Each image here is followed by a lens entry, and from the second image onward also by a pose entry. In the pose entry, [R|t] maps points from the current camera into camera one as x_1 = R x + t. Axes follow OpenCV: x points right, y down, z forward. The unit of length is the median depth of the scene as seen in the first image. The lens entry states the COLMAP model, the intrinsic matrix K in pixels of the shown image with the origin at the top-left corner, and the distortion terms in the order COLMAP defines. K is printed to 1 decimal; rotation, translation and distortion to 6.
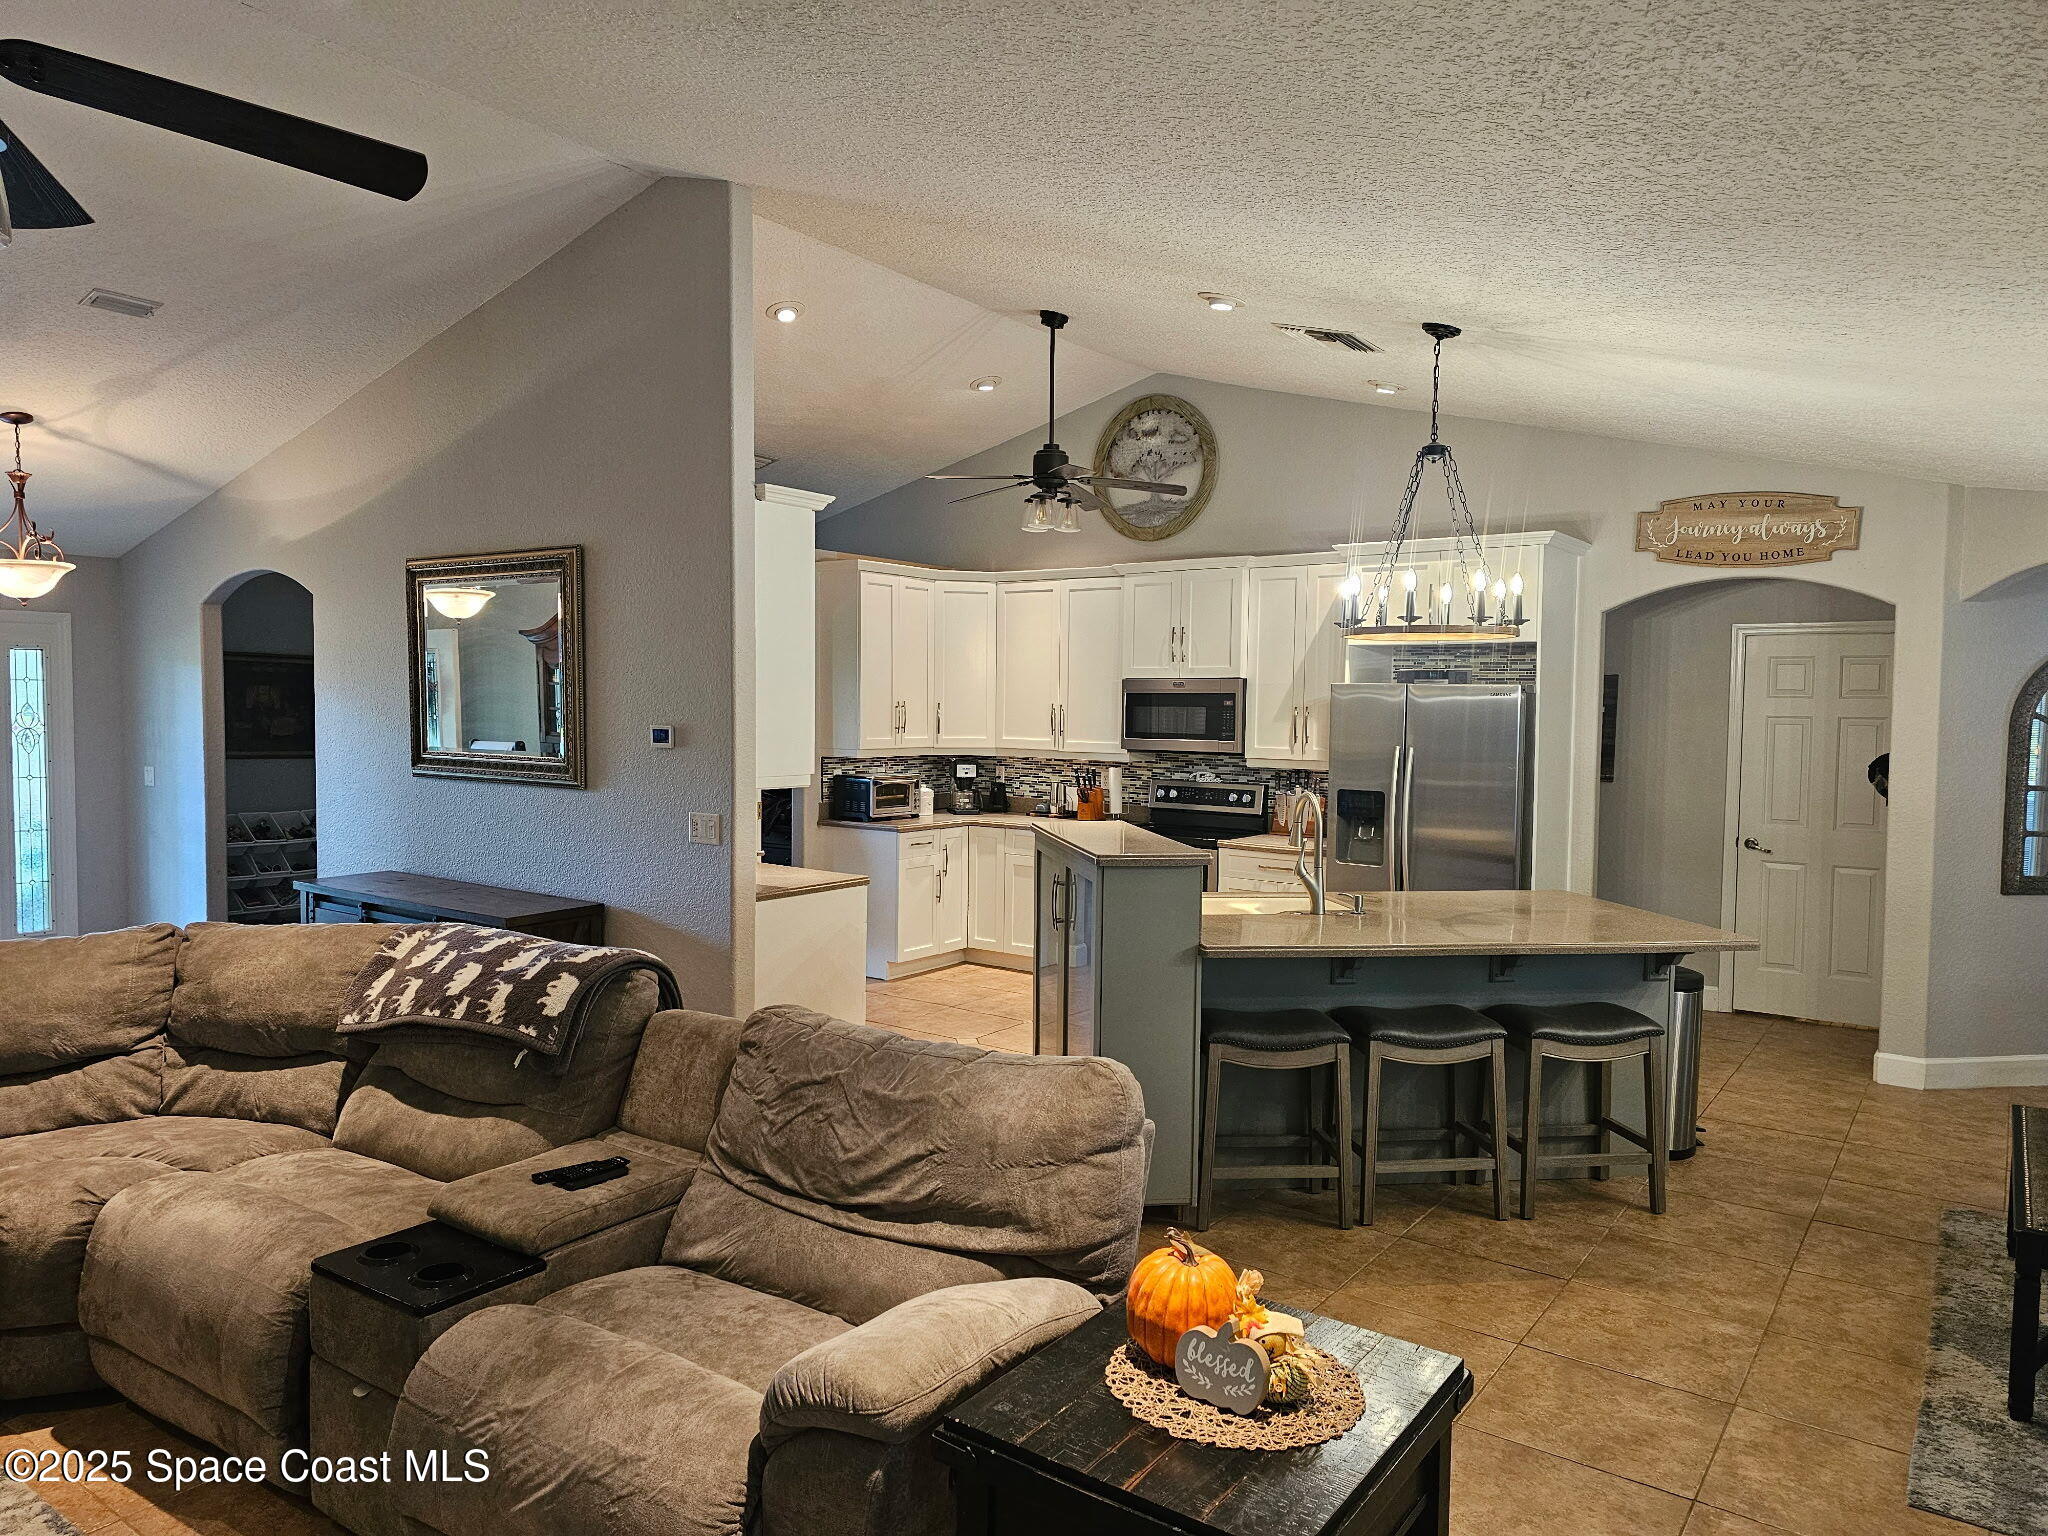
lens RADIAL K [[1368.8, 0, 1010.3], [0, 1368.8, 762.5], [0, 0, 1]] dist [0.065970, -0.048265]
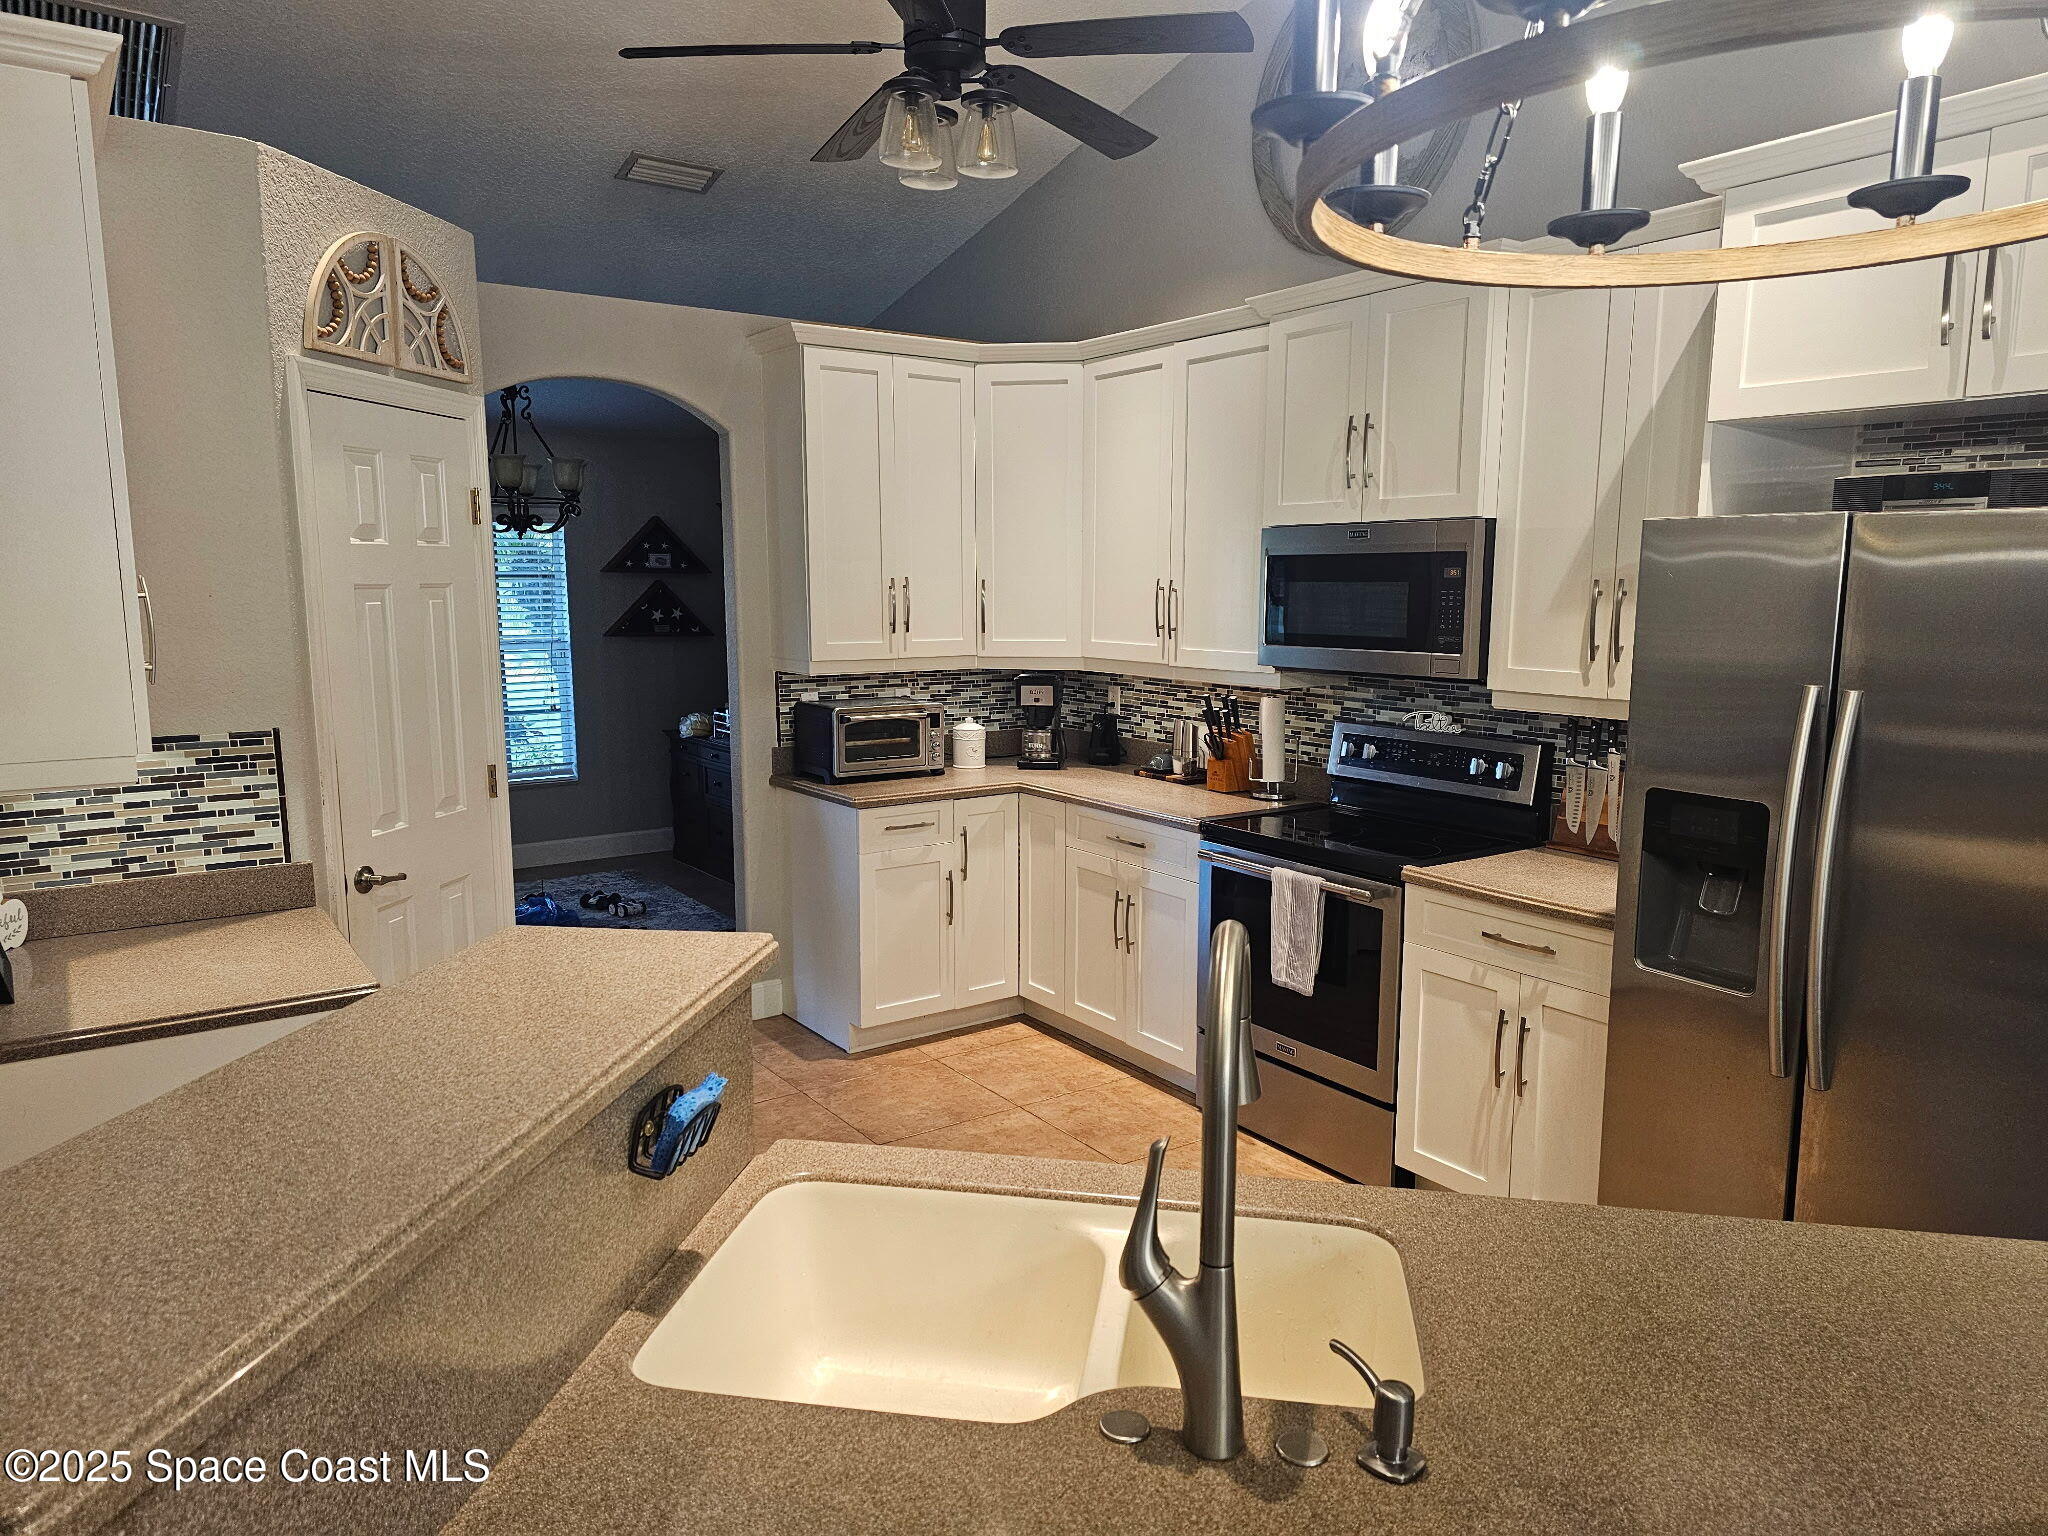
lens RADIAL K [[1368.8, 0, 1019.9], [0, 1368.8, 782.8], [0, 0, 1]] dist [0.065970, -0.048265]
pose [[0.949010, 0.035328, -0.313262, 0.261043], [-0.003331, 0.994769, 0.102094, -0.030124], [0.315230, -0.095845, 0.944163, 0.769555]]
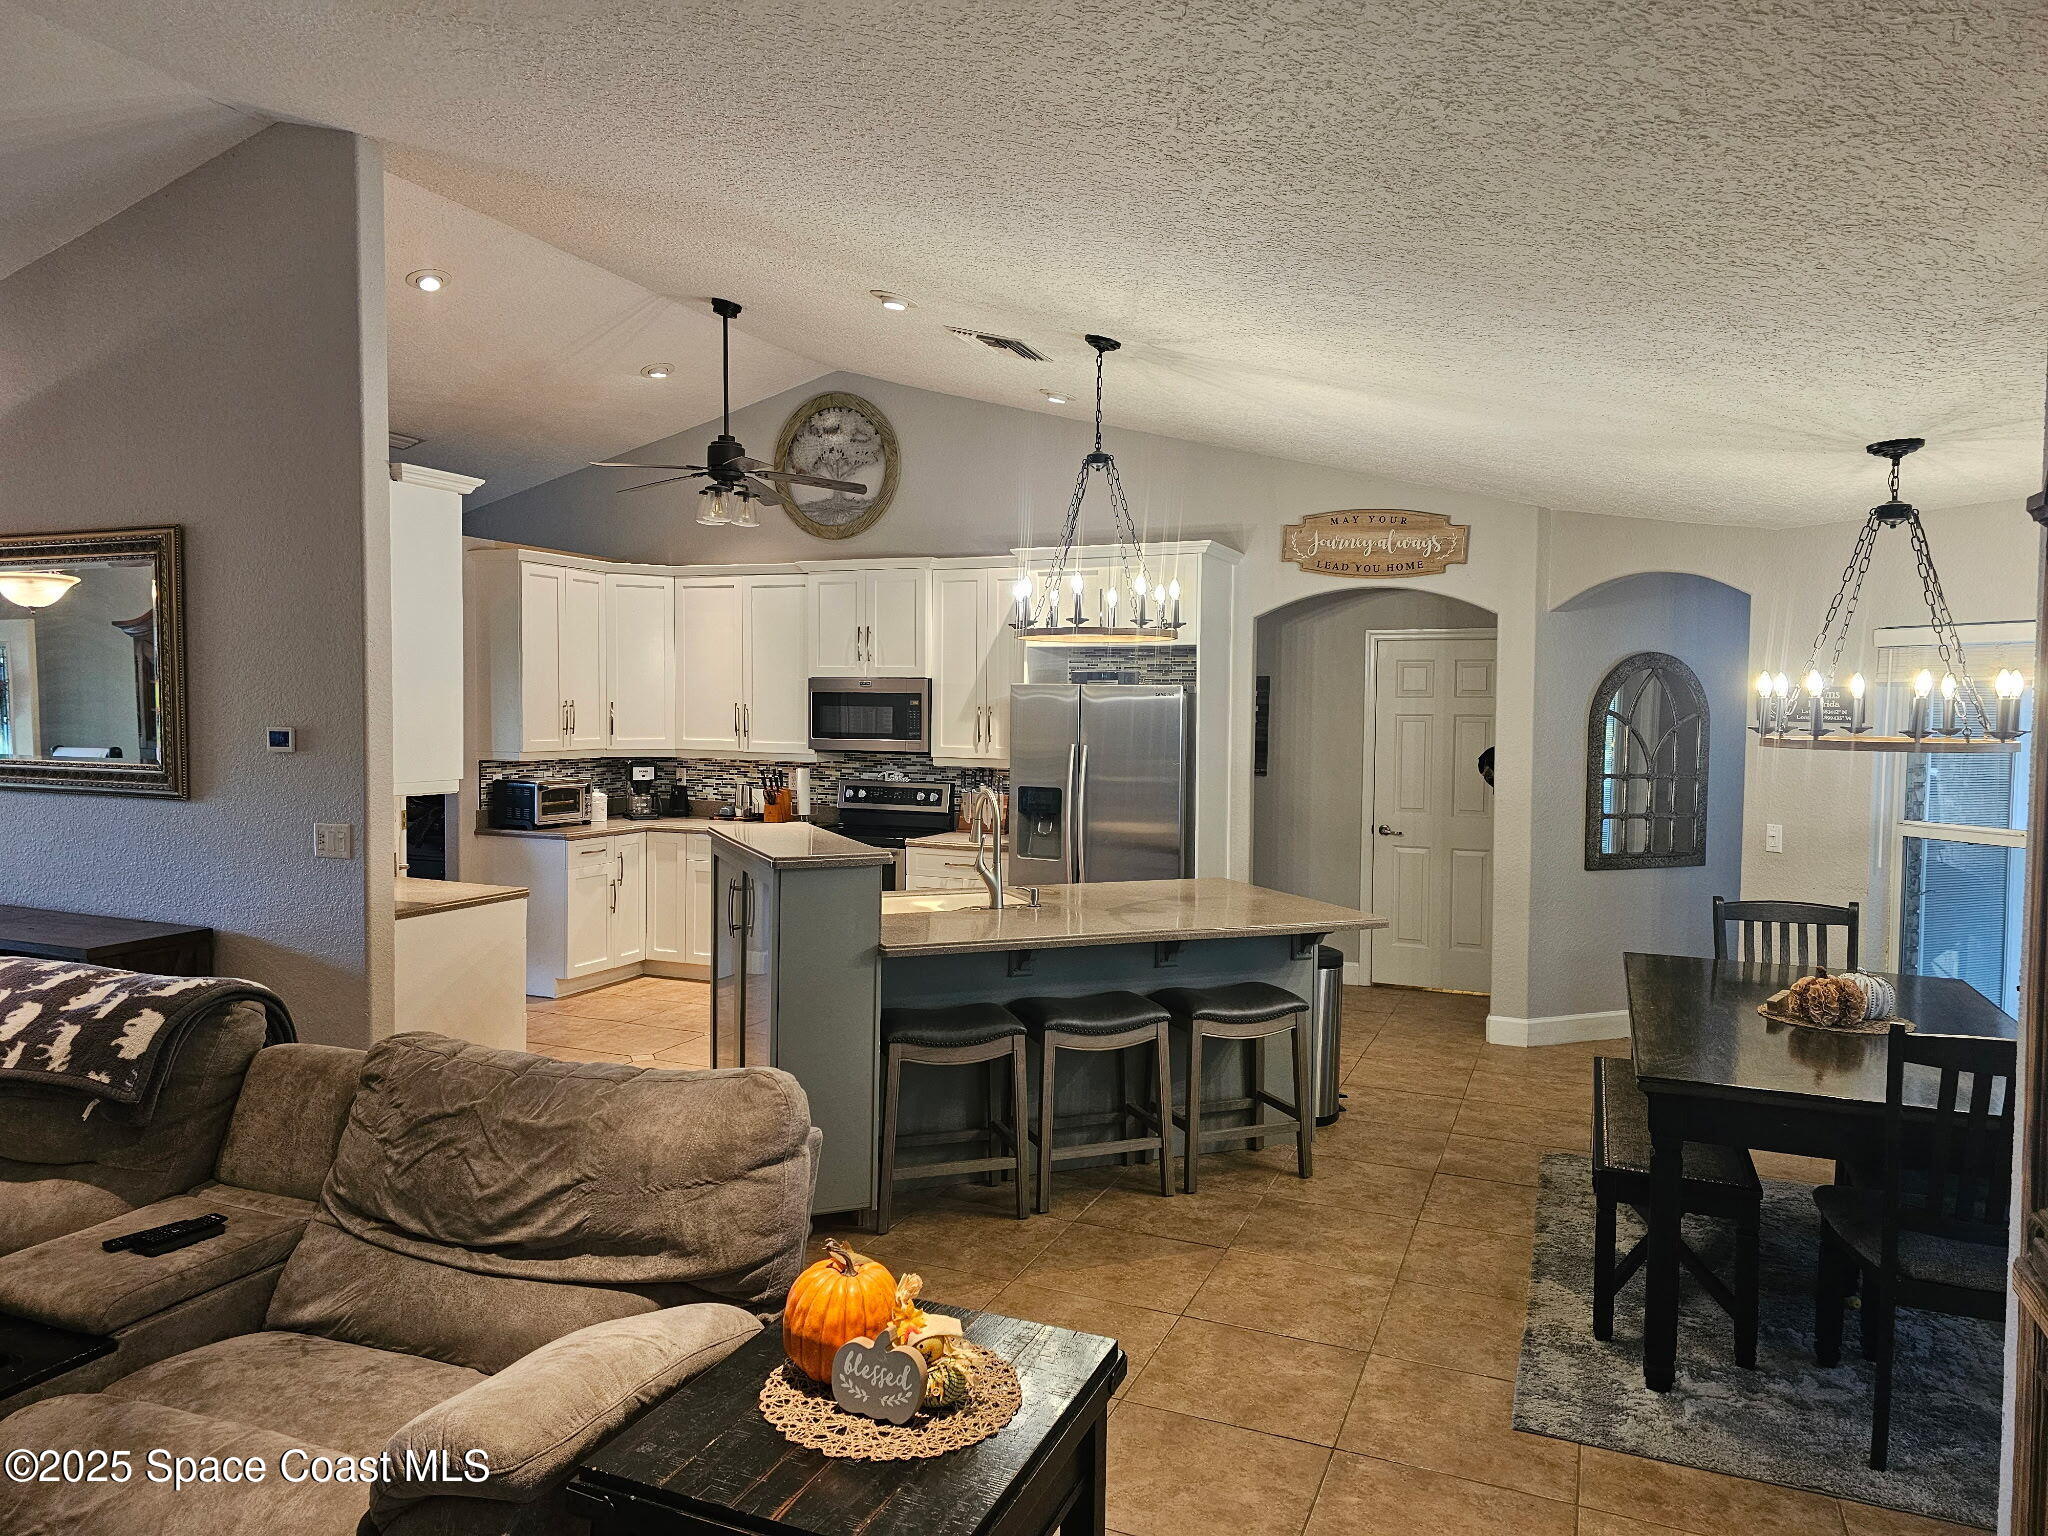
lens RADIAL K [[1368.8, 0, 1011.5], [0, 1368.8, 752.6], [0, 0, 1]] dist [0.065970, -0.048265]
pose [[0.975604, -0.009769, 0.219321, 0.012692], [0.011499, 0.999912, -0.006614, 0.001177], [-0.219237, 0.008974, 0.975630, 0.008271]]
